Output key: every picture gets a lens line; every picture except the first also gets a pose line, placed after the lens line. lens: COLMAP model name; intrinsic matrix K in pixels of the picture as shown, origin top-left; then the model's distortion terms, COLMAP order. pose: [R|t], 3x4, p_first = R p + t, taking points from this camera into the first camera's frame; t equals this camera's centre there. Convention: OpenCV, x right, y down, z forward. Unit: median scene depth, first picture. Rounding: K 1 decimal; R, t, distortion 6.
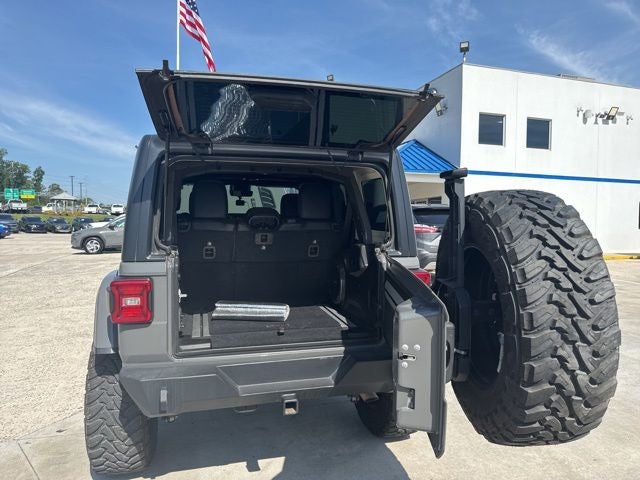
lens RADIAL K [[466.3, 0, 320.0], [0, 466.3, 240.0], [0, 0, 1]] dist [0.006084, -0.001961]
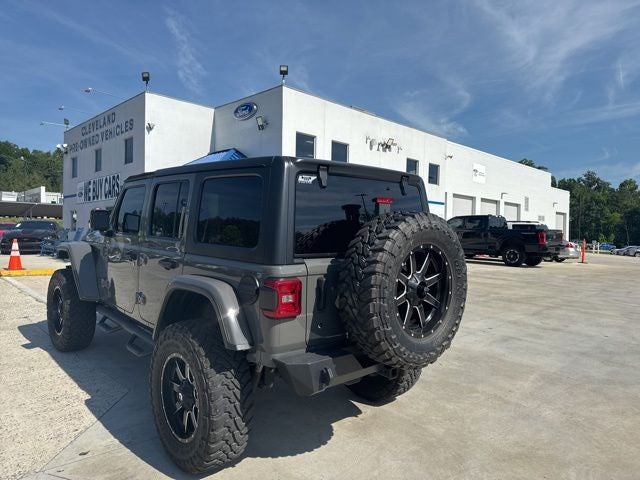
lens RADIAL K [[458.6, 0, 321.5], [0, 458.6, 241.3], [0, 0, 1]] dist [0.082079, -0.072995]
pose [[0.885769, 0.000369, 0.464126, -0.550201], [0.003324, 0.999969, -0.007139, -0.003078], [-0.464114, 0.007867, 0.885740, -0.041411]]
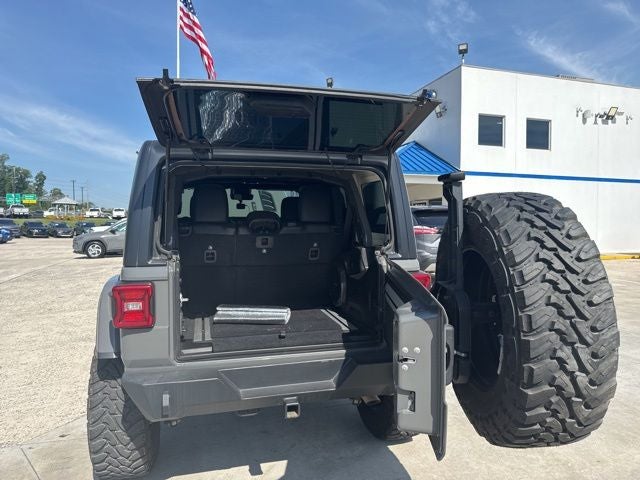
lens RADIAL K [[466.4, 0, 319.0], [0, 466.4, 237.5], [0, 0, 1]] dist [0.003810, 0.001022]
pose [[0.999952, -0.008808, -0.004364, 0.002023], [0.008763, 0.999911, -0.010051, -0.002450], [0.004452, 0.010012, 0.999940, -0.005377]]
